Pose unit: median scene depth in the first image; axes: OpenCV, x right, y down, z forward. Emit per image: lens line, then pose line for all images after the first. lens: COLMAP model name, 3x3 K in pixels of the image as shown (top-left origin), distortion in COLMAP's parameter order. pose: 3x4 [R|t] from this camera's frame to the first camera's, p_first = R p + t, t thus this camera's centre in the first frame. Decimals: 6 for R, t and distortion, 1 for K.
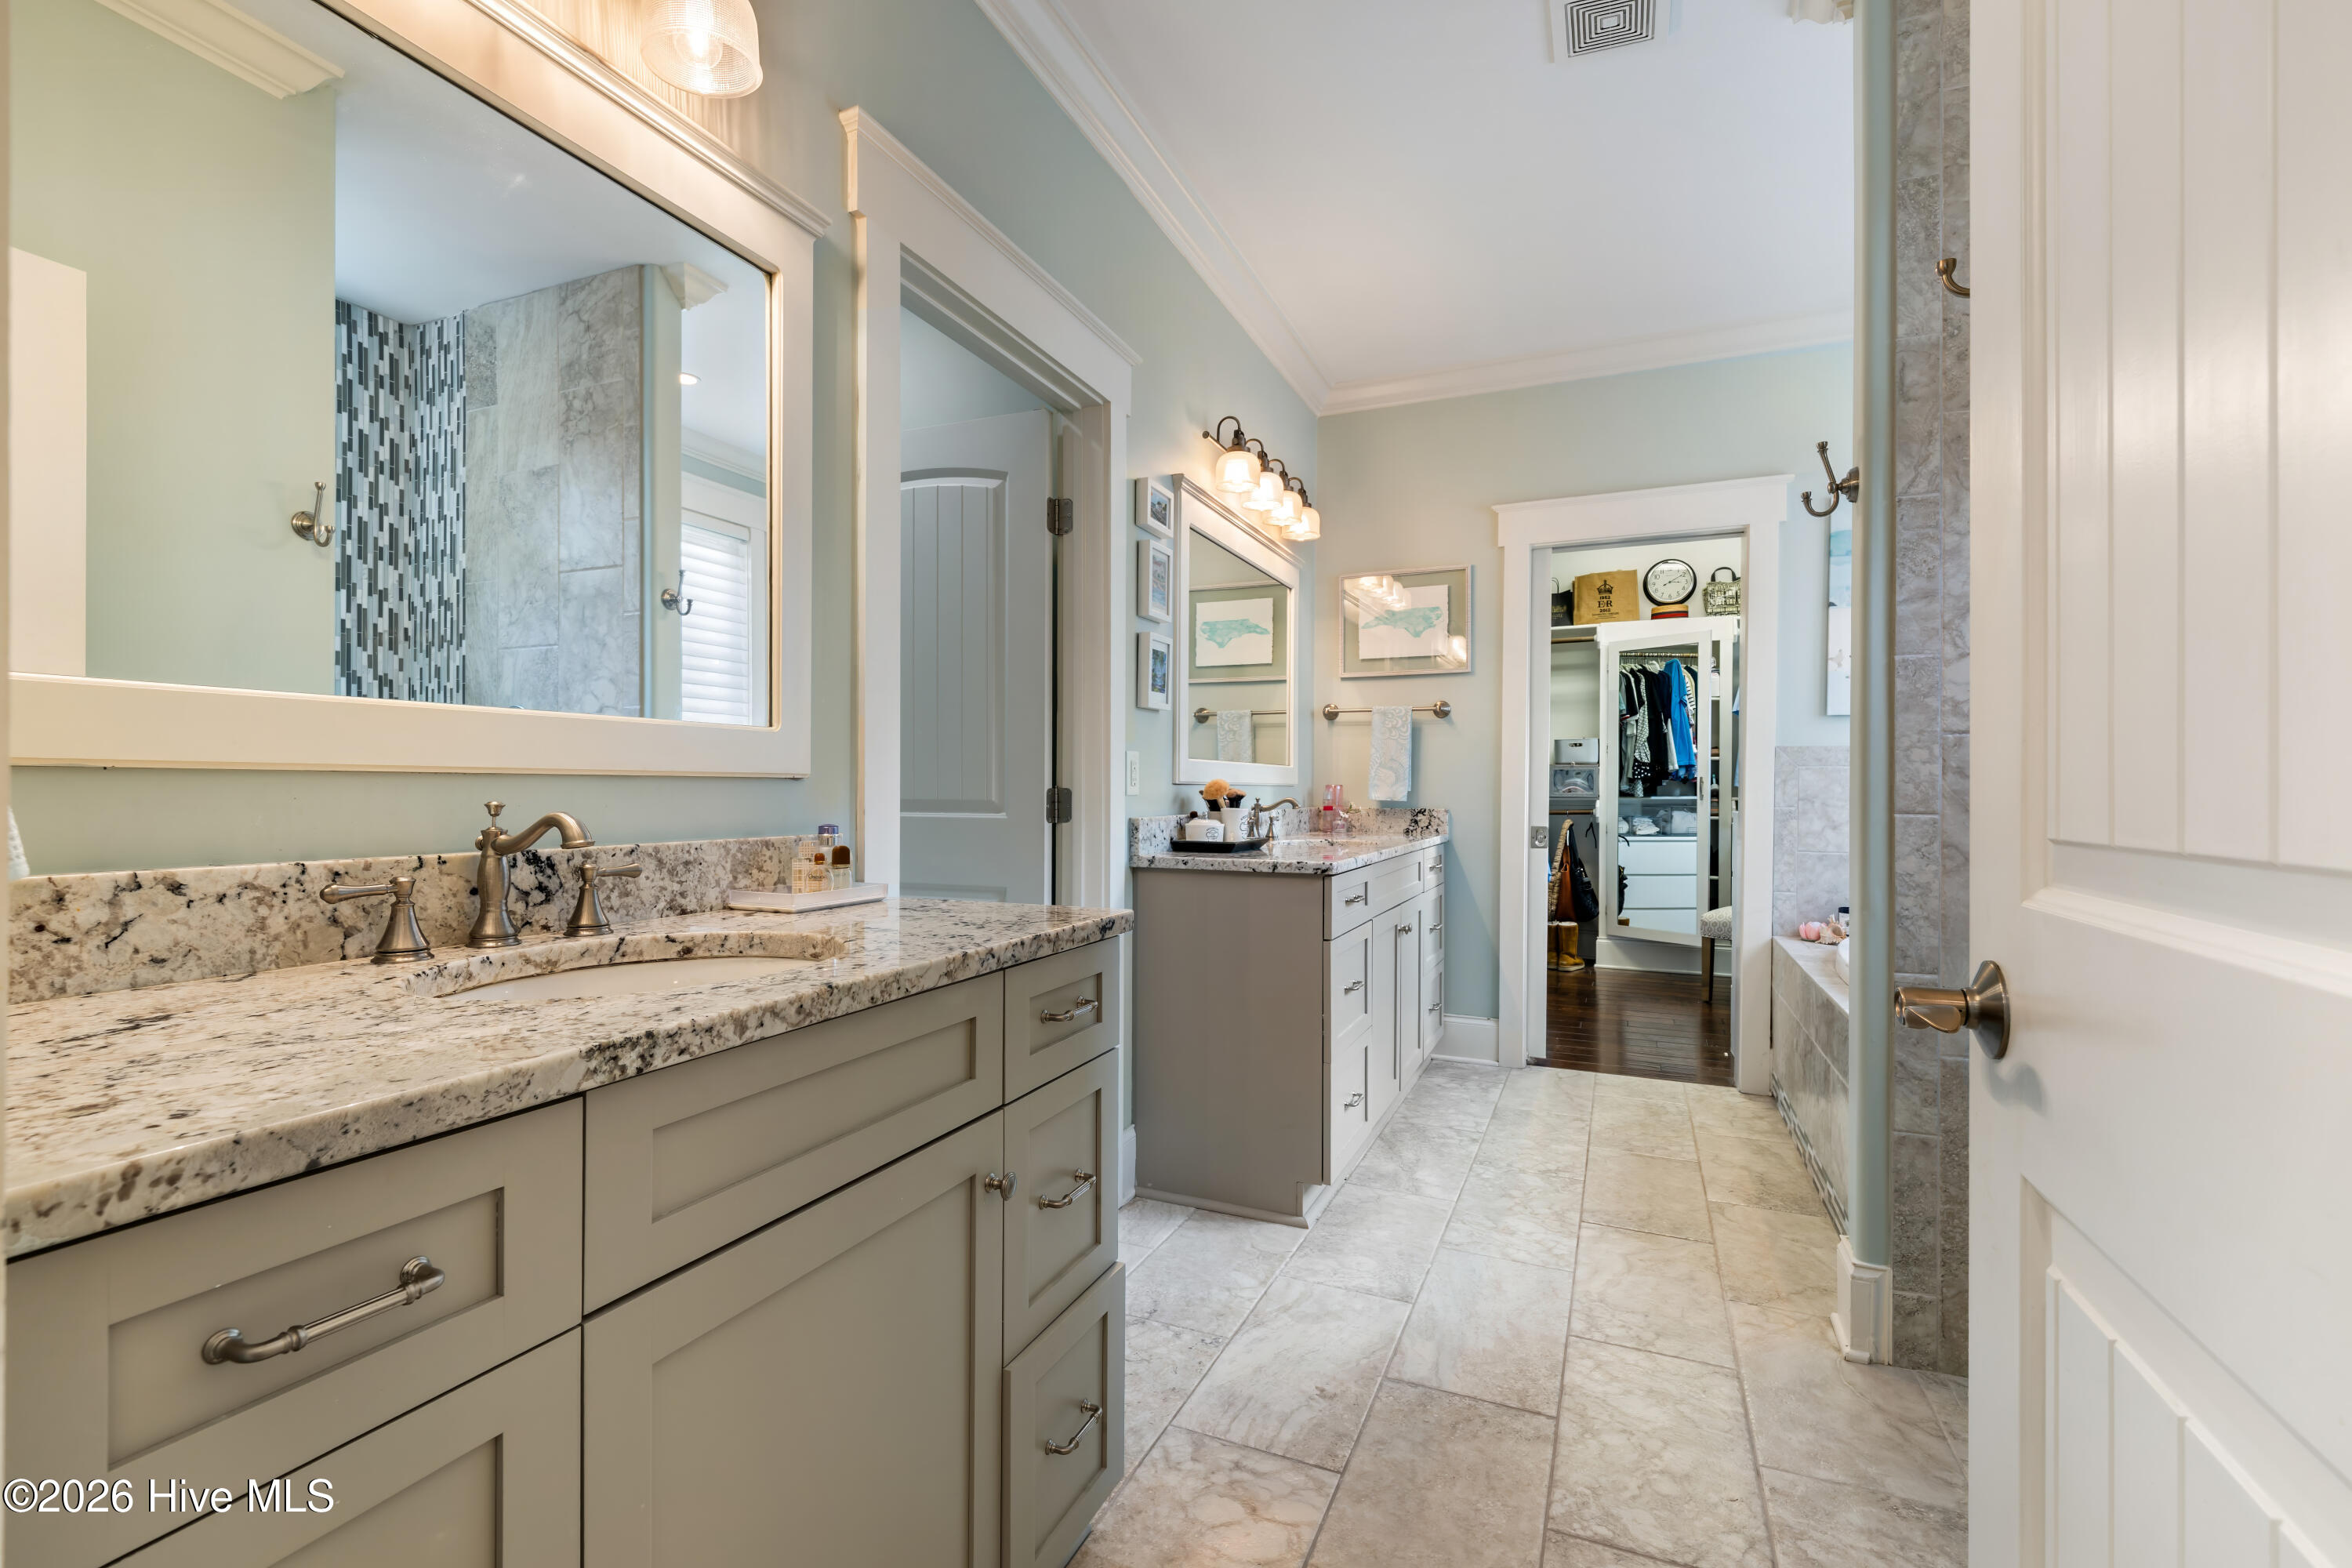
lens RADIAL K [[1018.8, 0, 1167.1], [0, 1018.8, 786.0], [0, 0, 1]] dist [0.000932, 0.000205]
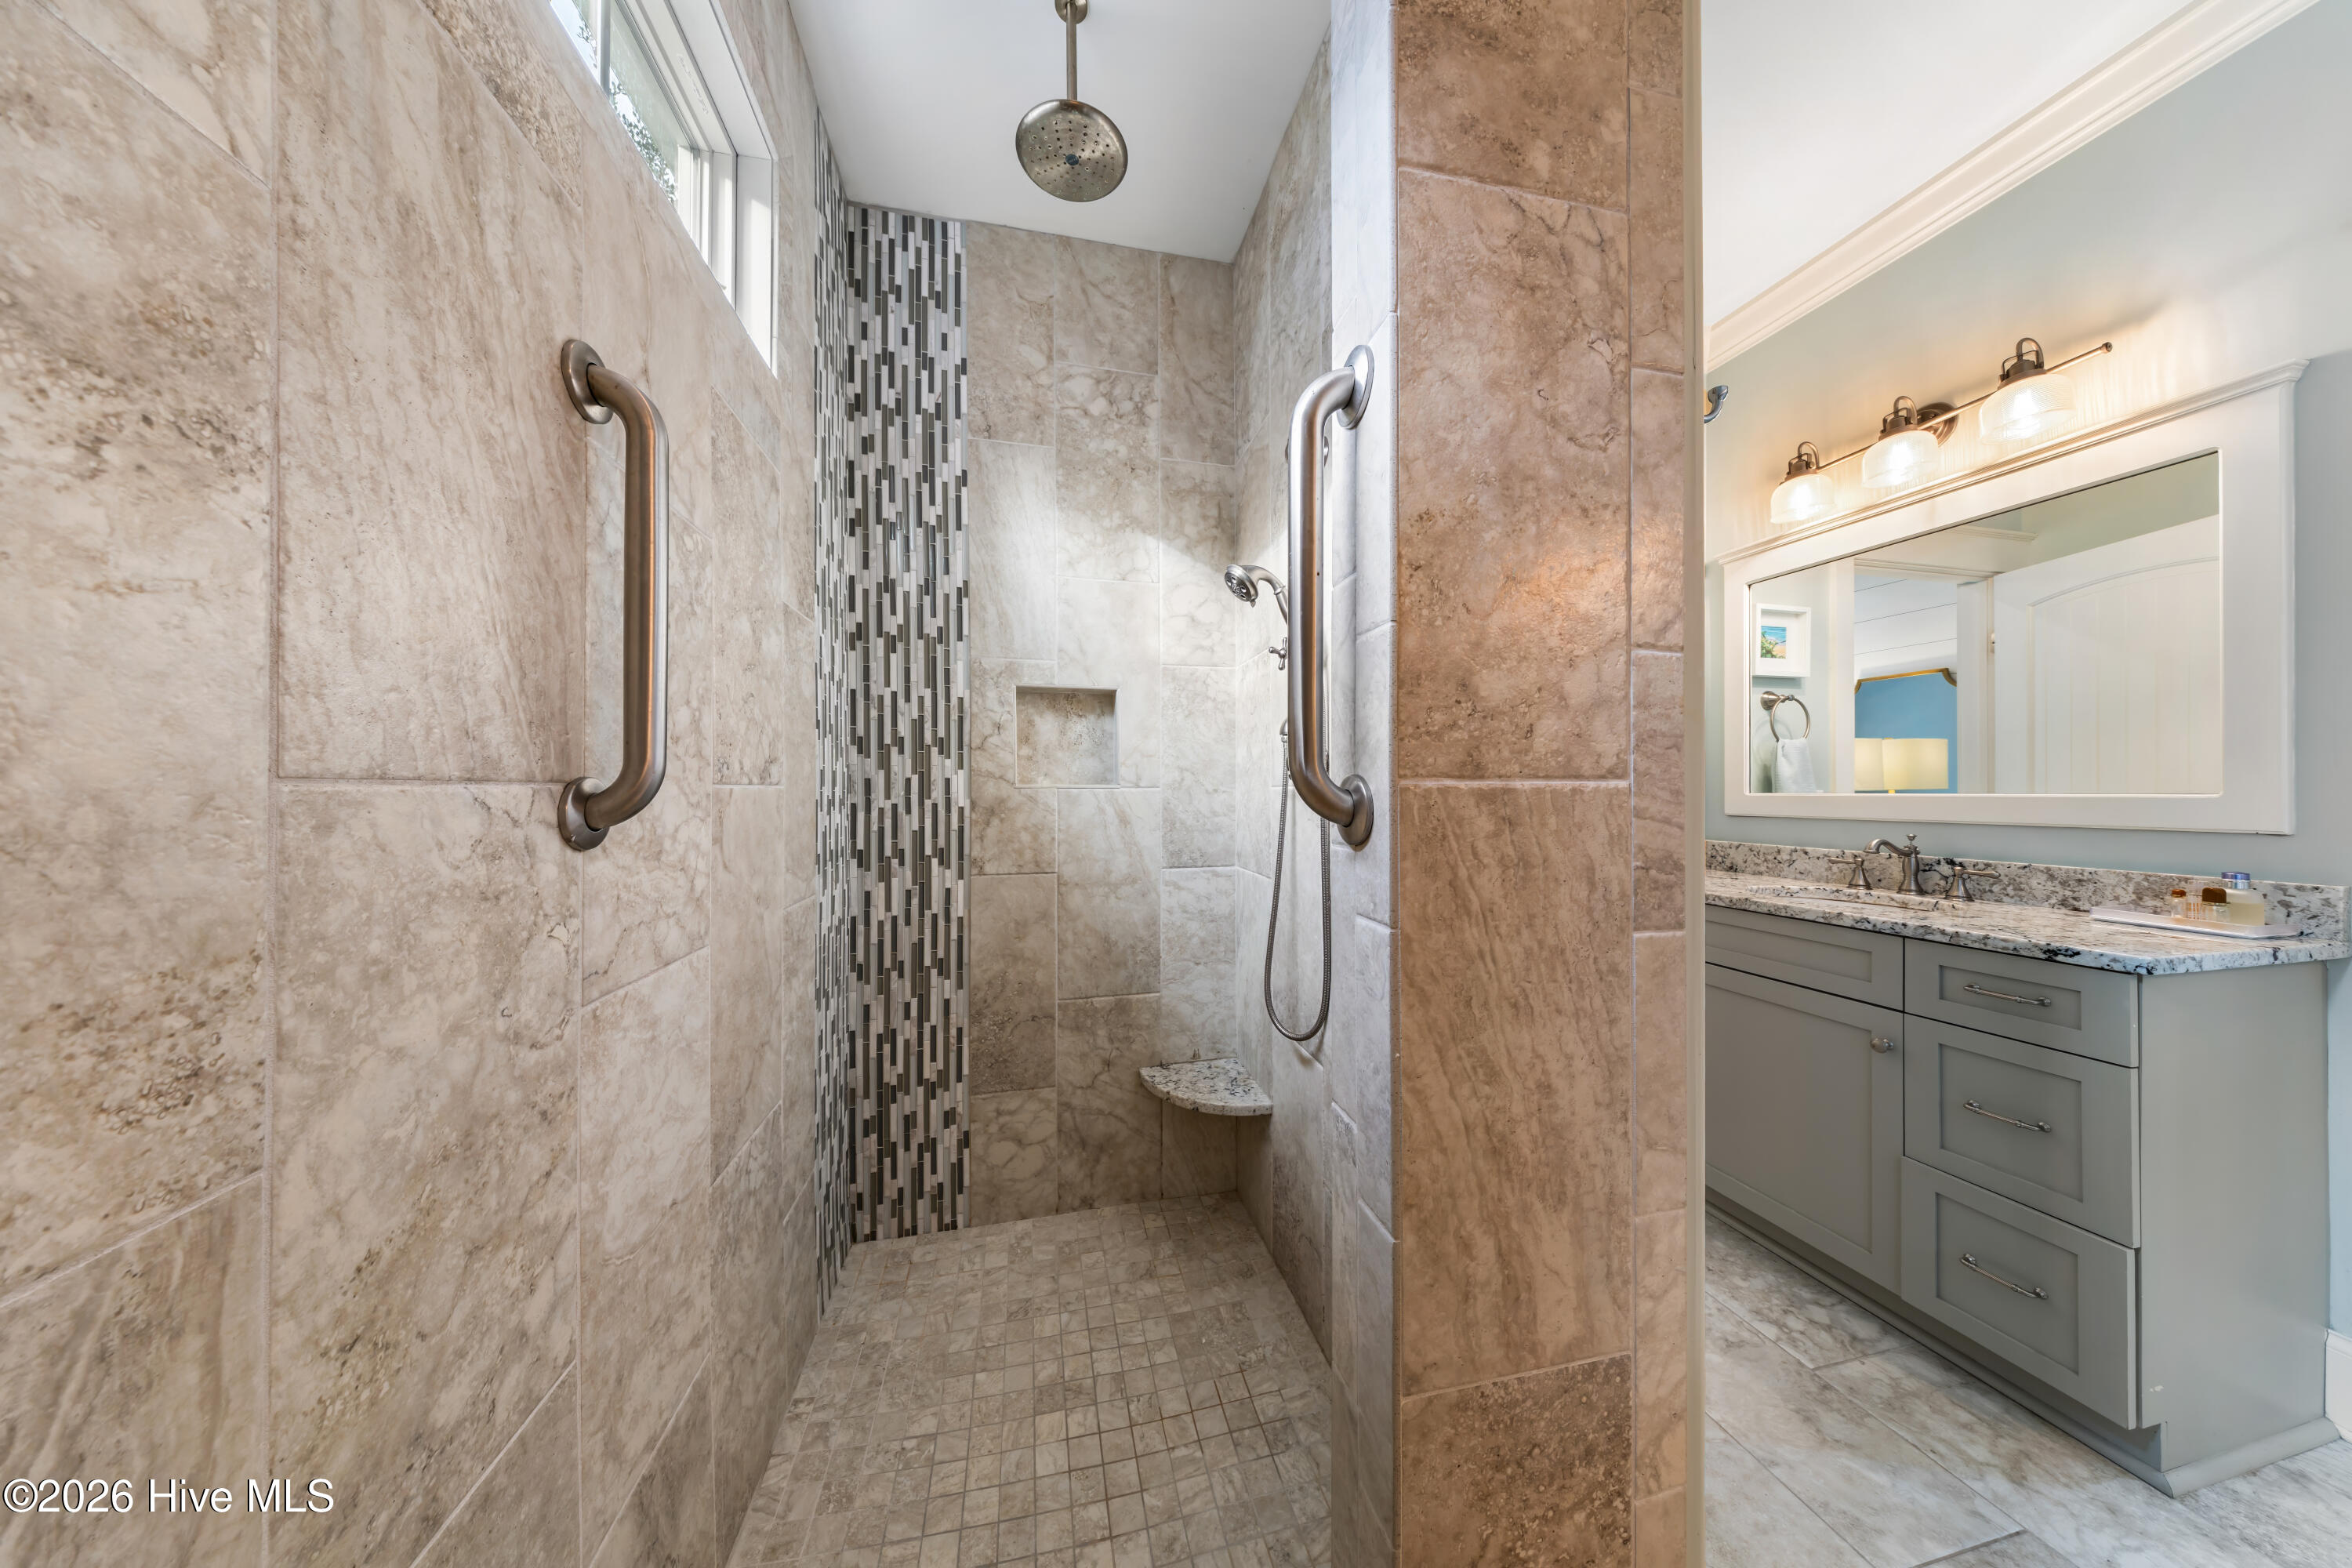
lens RADIAL K [[677.8, 0, 1181.5], [0, 677.8, 790.8], [0, 0, 1]] dist [-0.002053, 0.000358]
pose [[-0.796762, -0.001935, -0.604291, 0.877730], [0.000412, 0.999993, -0.003745, -0.042891], [0.604294, -0.003232, -0.796755, 0.649046]]
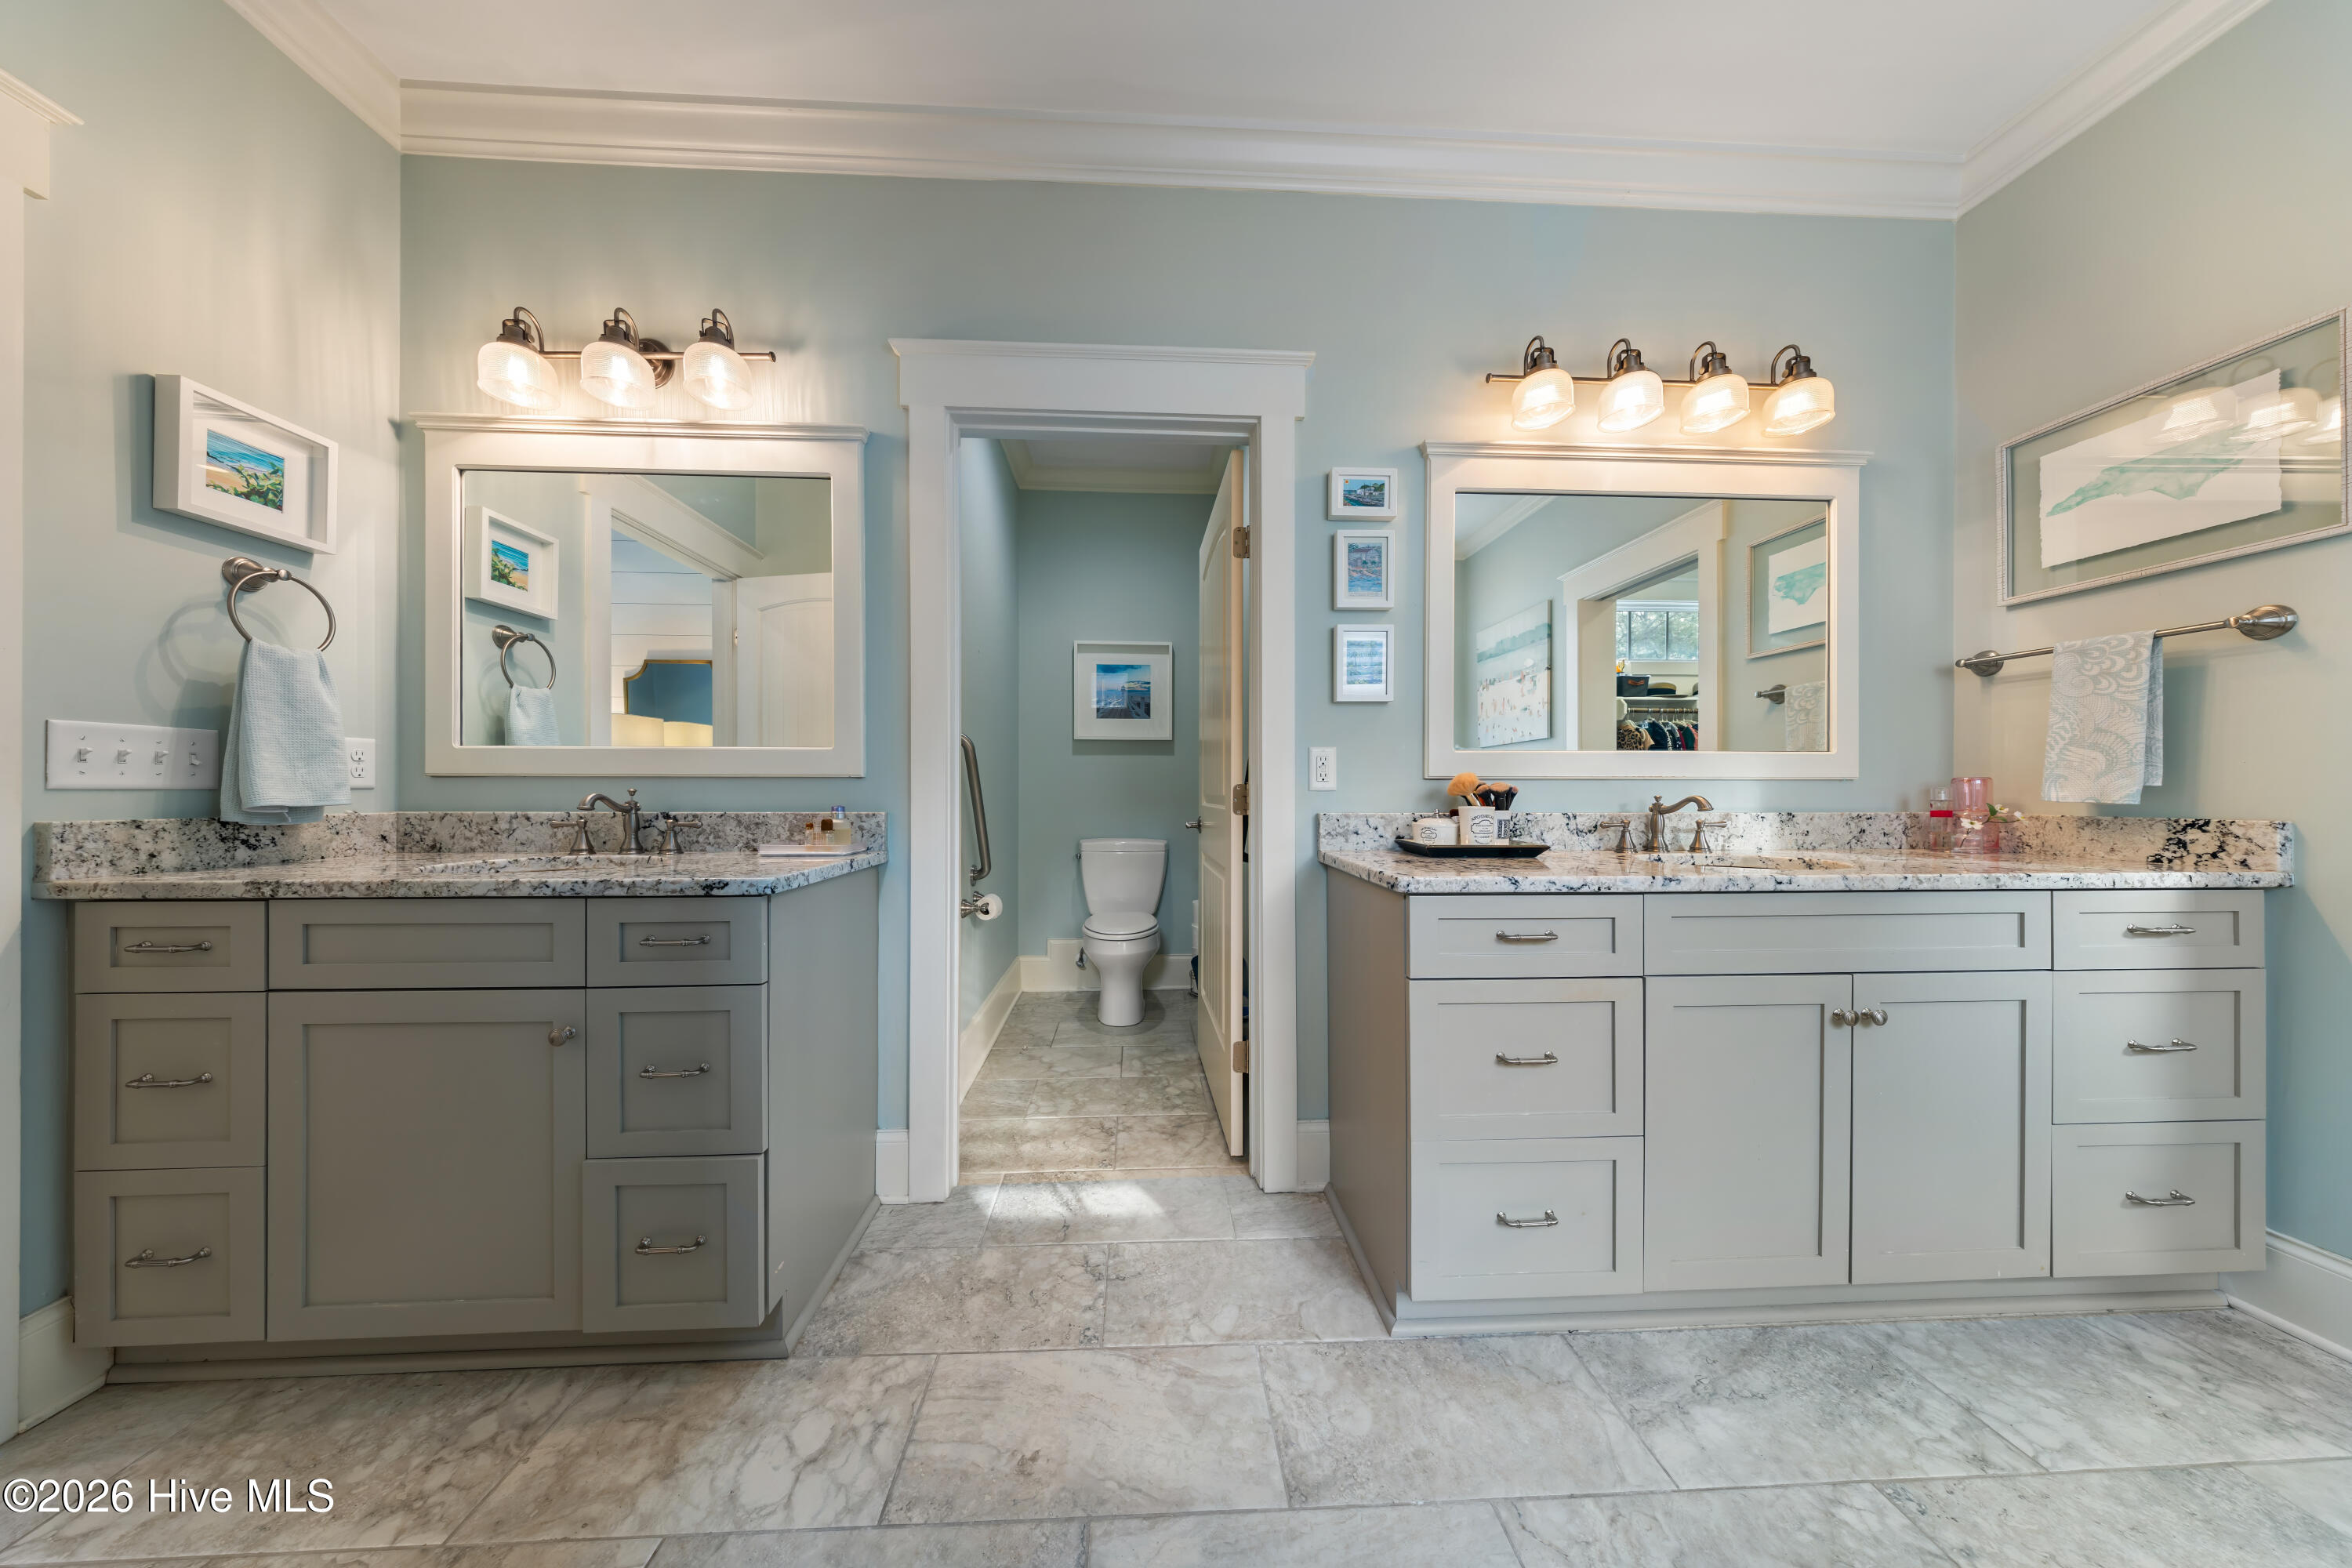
lens RADIAL K [[677.8, 0, 1167.2], [0, 677.8, 791.5], [0, 0, 1]] dist [-0.002053, 0.000358]
pose [[0.457263, -0.000288, -0.889332, 0.624575], [0.002888, 0.999995, 0.001161, 0.011714], [0.889327, -0.003100, 0.457261, 0.718299]]
